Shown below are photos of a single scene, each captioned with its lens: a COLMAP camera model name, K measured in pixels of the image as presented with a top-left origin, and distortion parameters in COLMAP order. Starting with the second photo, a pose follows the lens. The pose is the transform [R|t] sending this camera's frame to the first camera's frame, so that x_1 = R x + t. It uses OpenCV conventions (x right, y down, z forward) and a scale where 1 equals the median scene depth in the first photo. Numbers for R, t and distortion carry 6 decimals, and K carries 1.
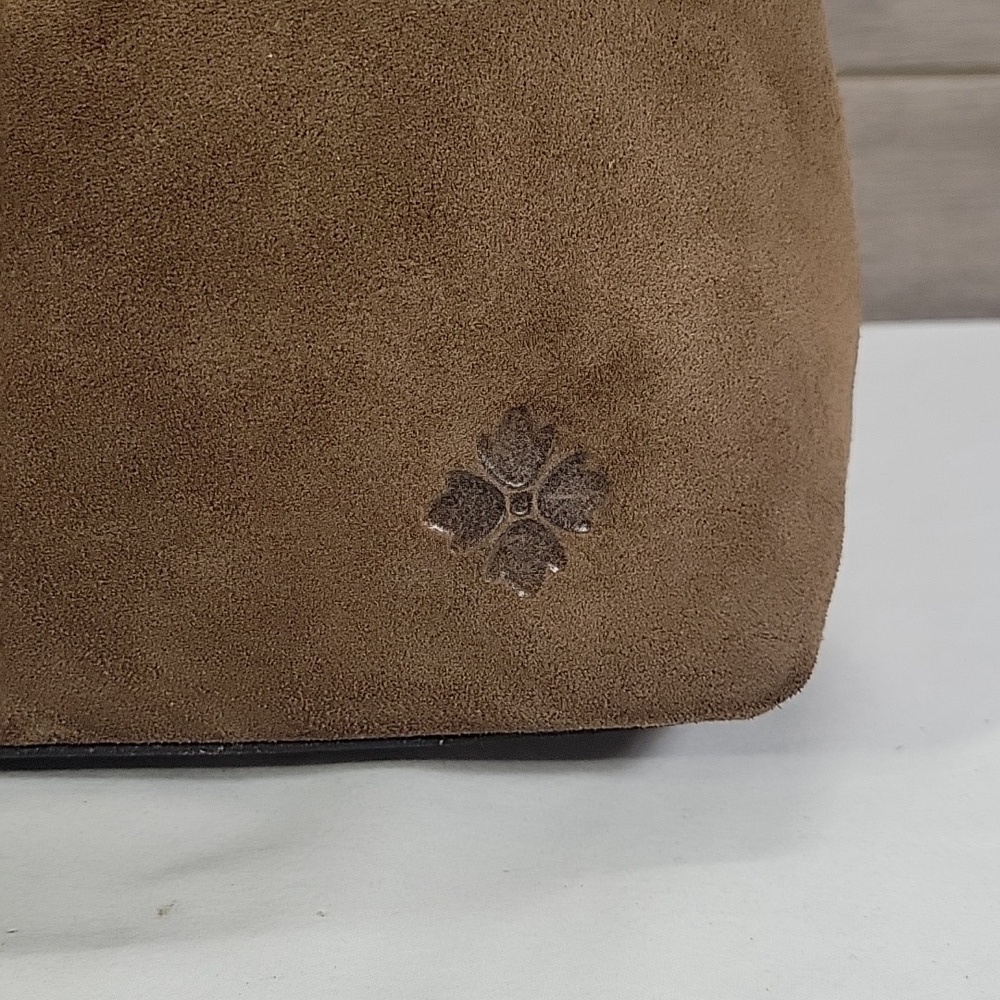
lens RADIAL K [[1795.9, 0, 498.8], [0, 1795.9, 506.0], [0, 0, 1]] dist [0.022178, 0.000000]
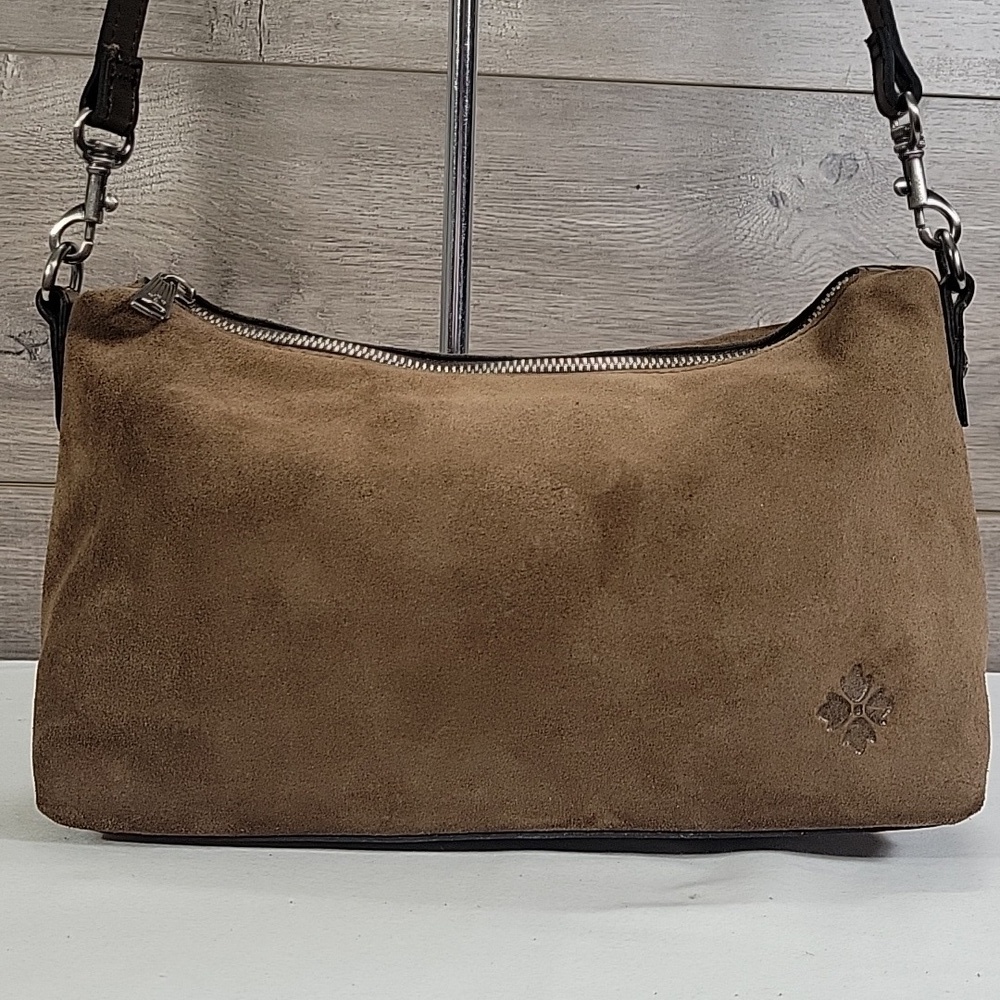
lens RADIAL K [[1795.9, 0, 499.5], [0, 1795.9, 512.7], [0, 0, 1]] dist [0.022178, 0.000000]
pose [[0.997528, 0.043590, 0.055120, -0.548592], [-0.030612, 0.975580, -0.217500, 0.251912], [-0.063255, 0.215275, 0.974503, -1.137940]]
